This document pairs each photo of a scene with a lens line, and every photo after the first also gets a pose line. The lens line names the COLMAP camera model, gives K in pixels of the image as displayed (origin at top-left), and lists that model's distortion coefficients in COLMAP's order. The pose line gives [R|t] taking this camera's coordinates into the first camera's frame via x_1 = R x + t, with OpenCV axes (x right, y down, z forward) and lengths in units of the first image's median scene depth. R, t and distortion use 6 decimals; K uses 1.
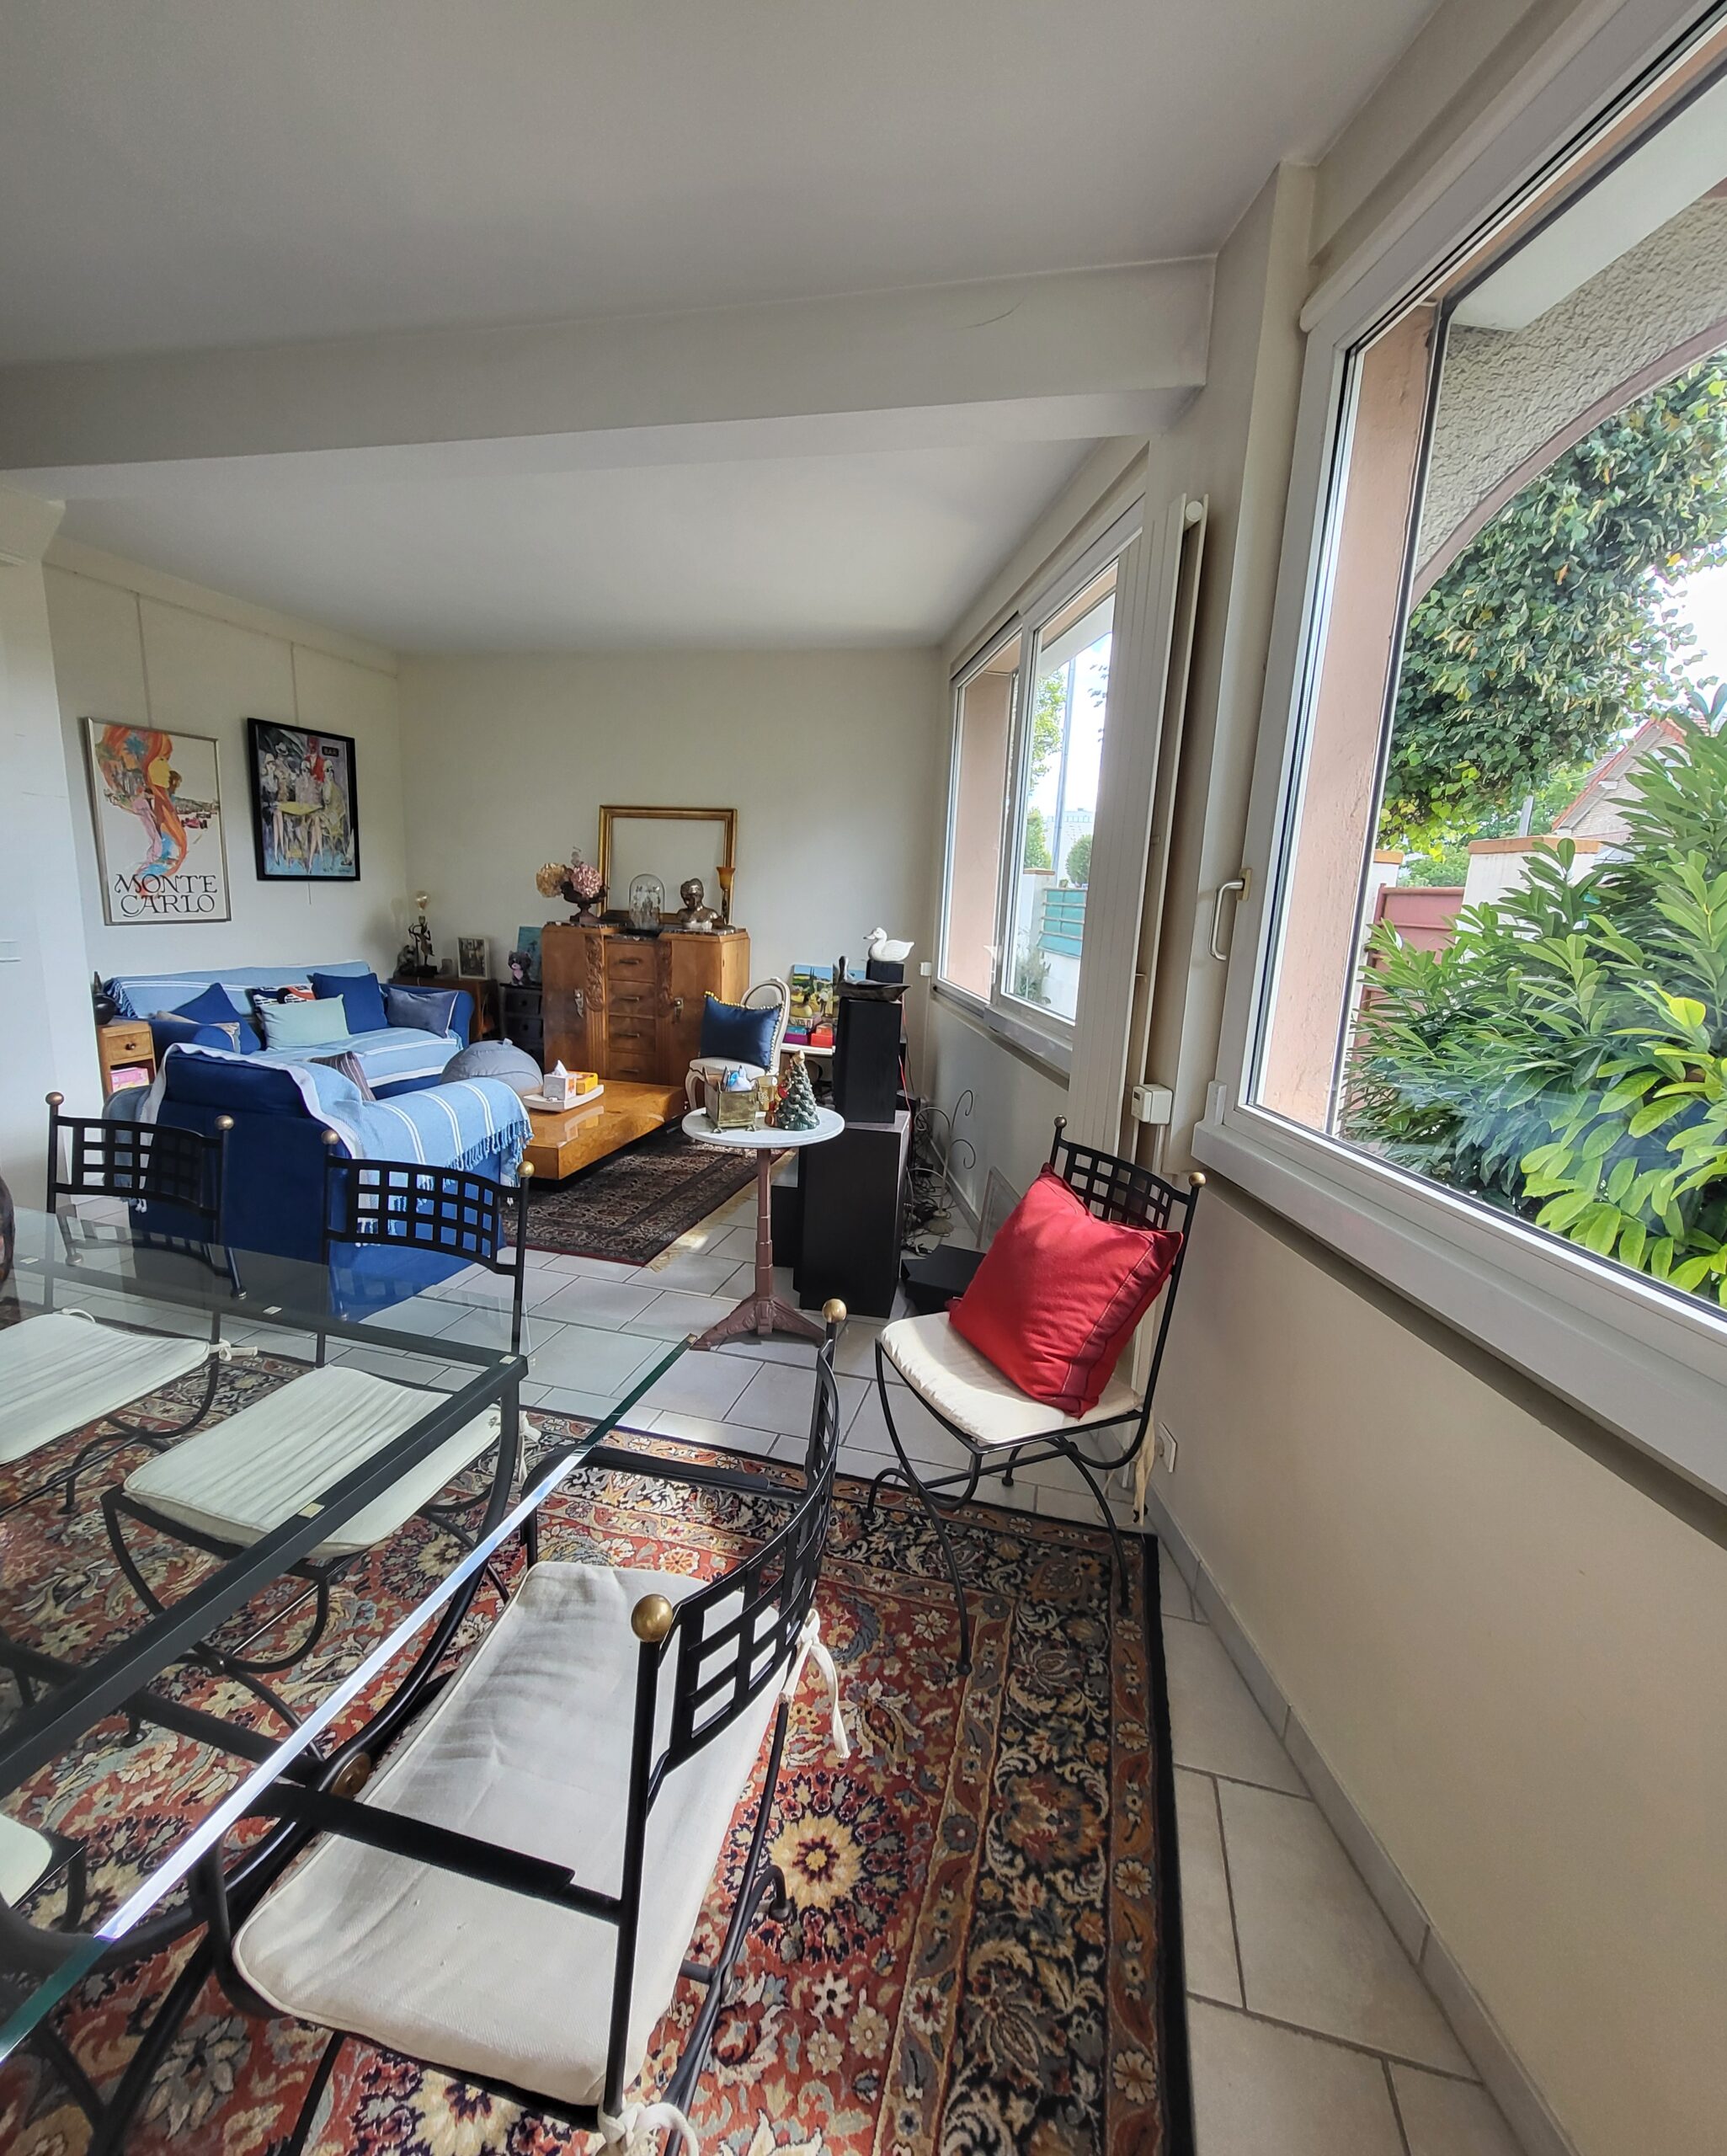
lens RADIAL K [[905.5, 0, 866.4], [0, 905.5, 1066.7], [0, 0, 1]] dist [-0.001064, 0.000140]
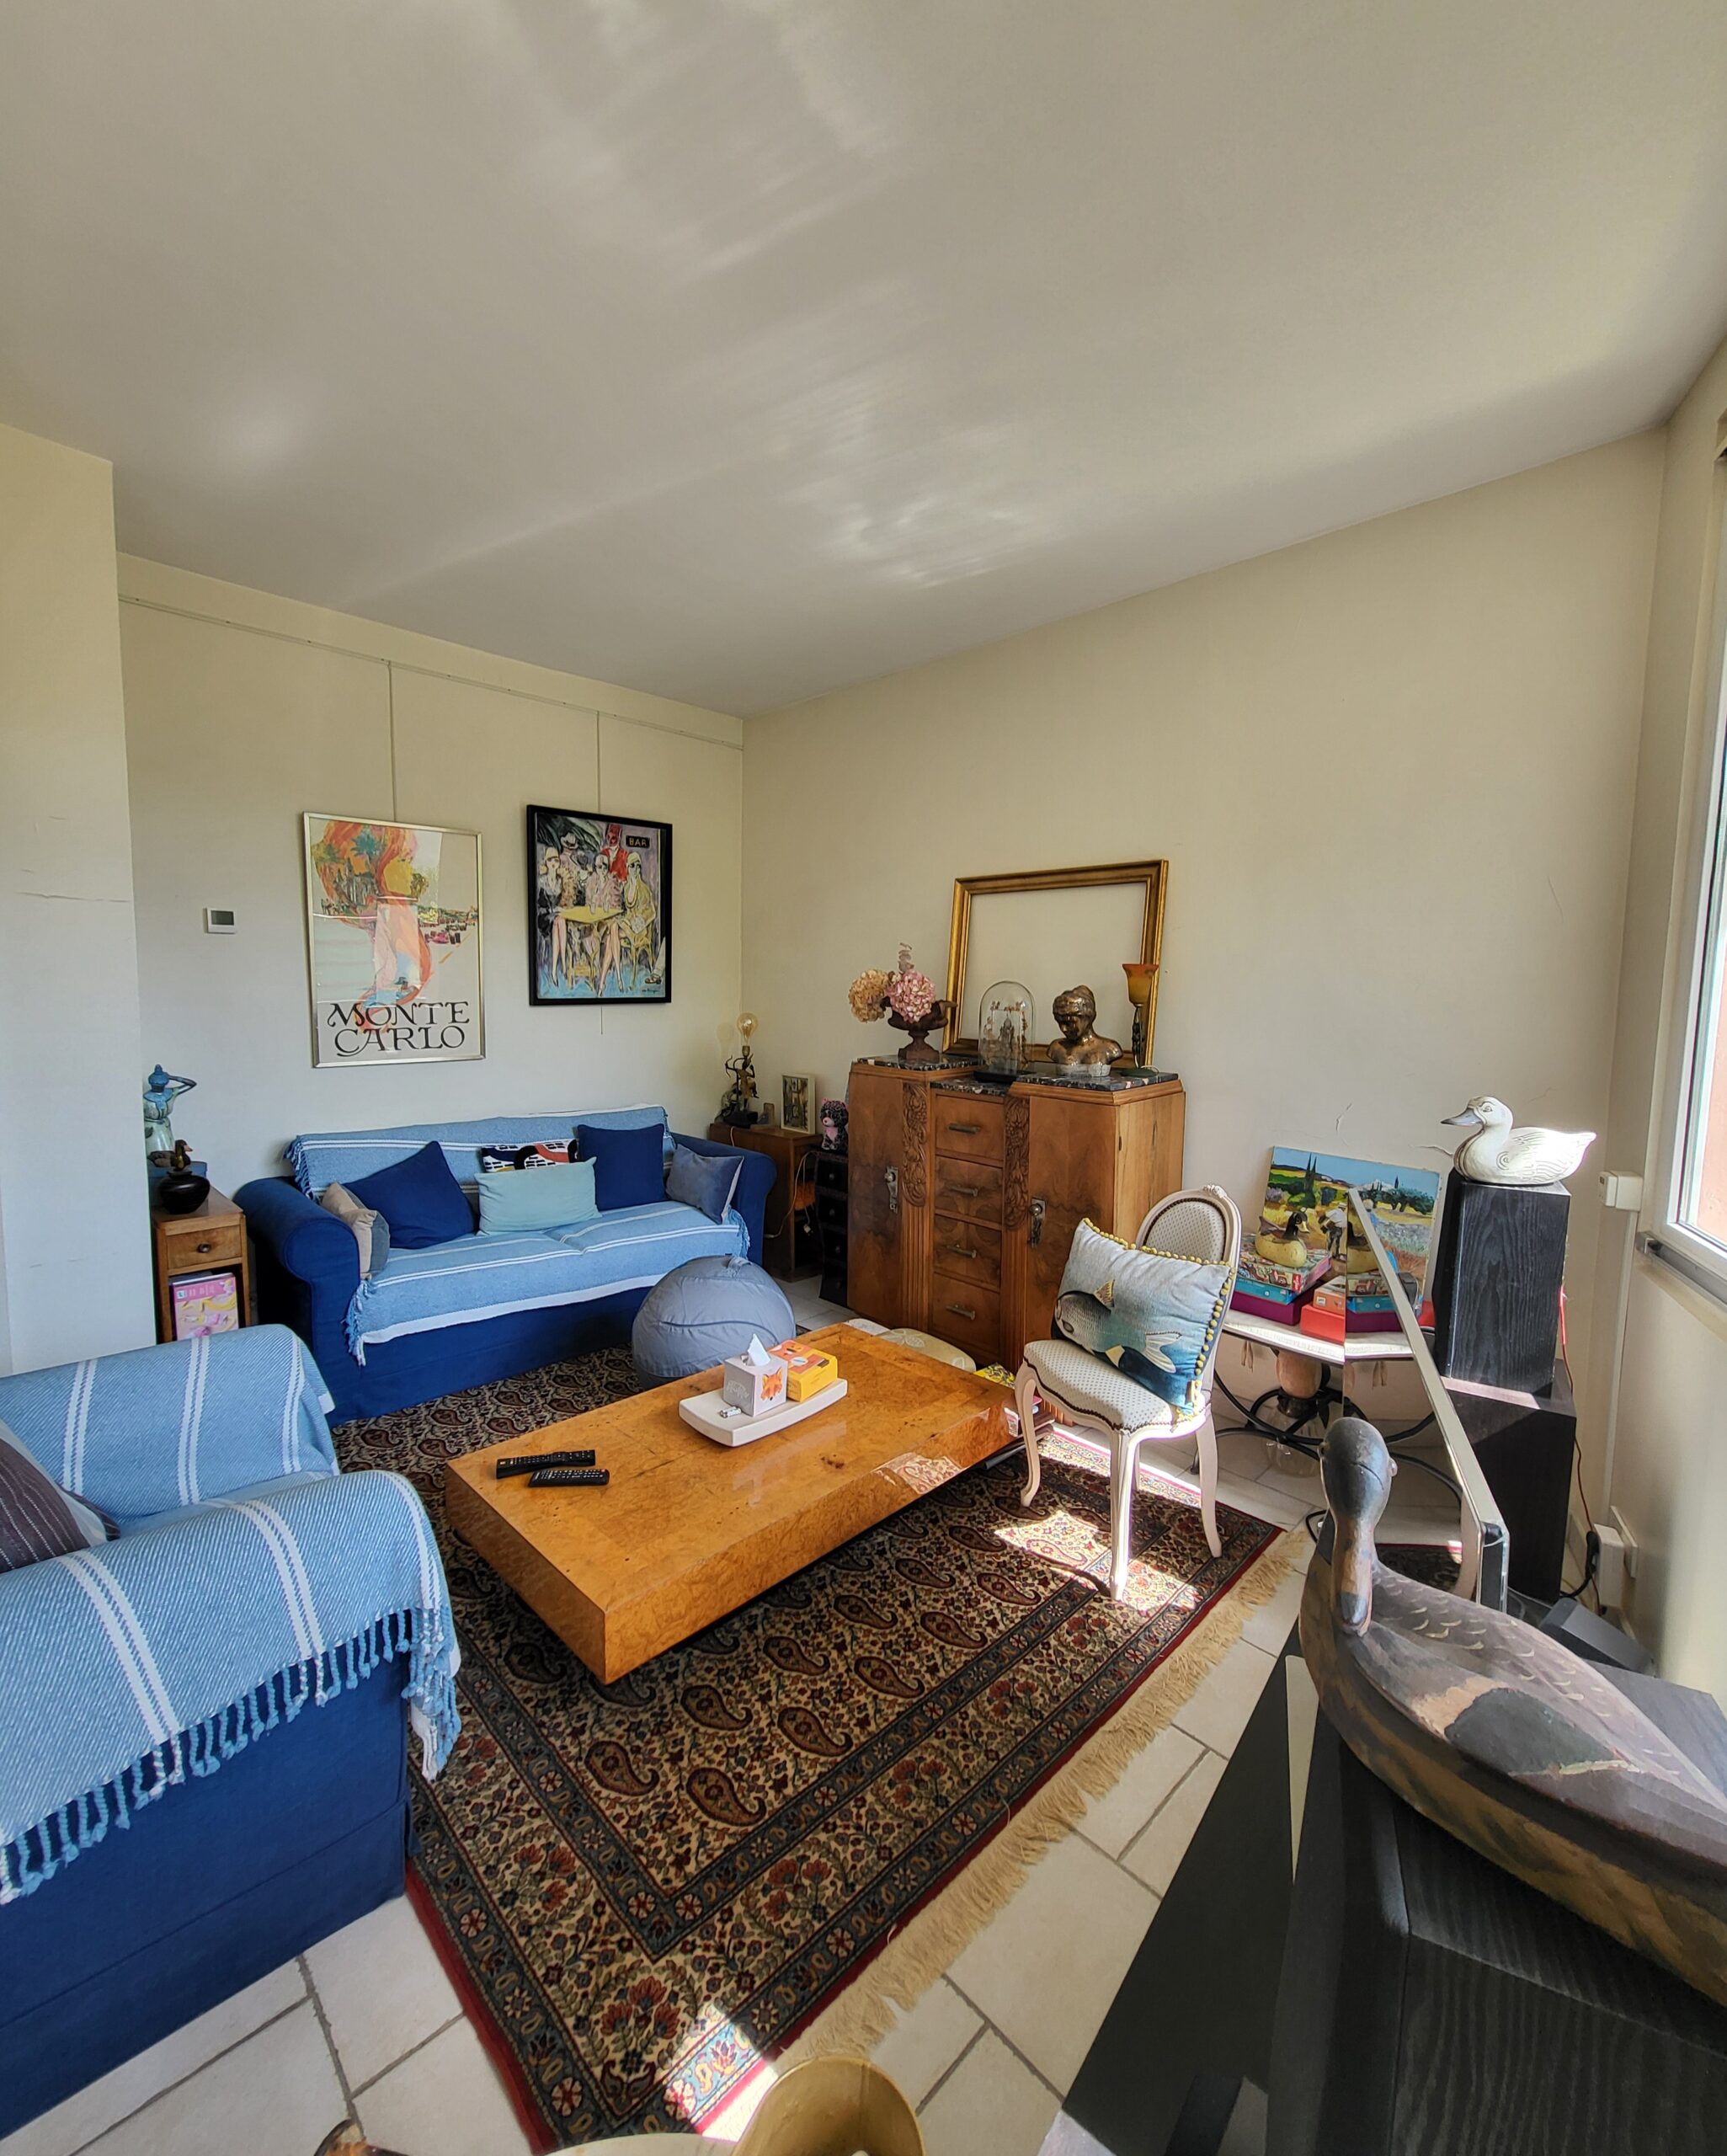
lens RADIAL K [[905.5, 0, 866.4], [0, 905.5, 1066.7], [0, 0, 1]] dist [-0.001064, 0.000140]
pose [[0.852115, 0.014282, -0.523159, -0.009318], [-0.076654, 0.992253, -0.097764, -0.093936], [0.517710, 0.123409, 0.846609, 0.466561]]
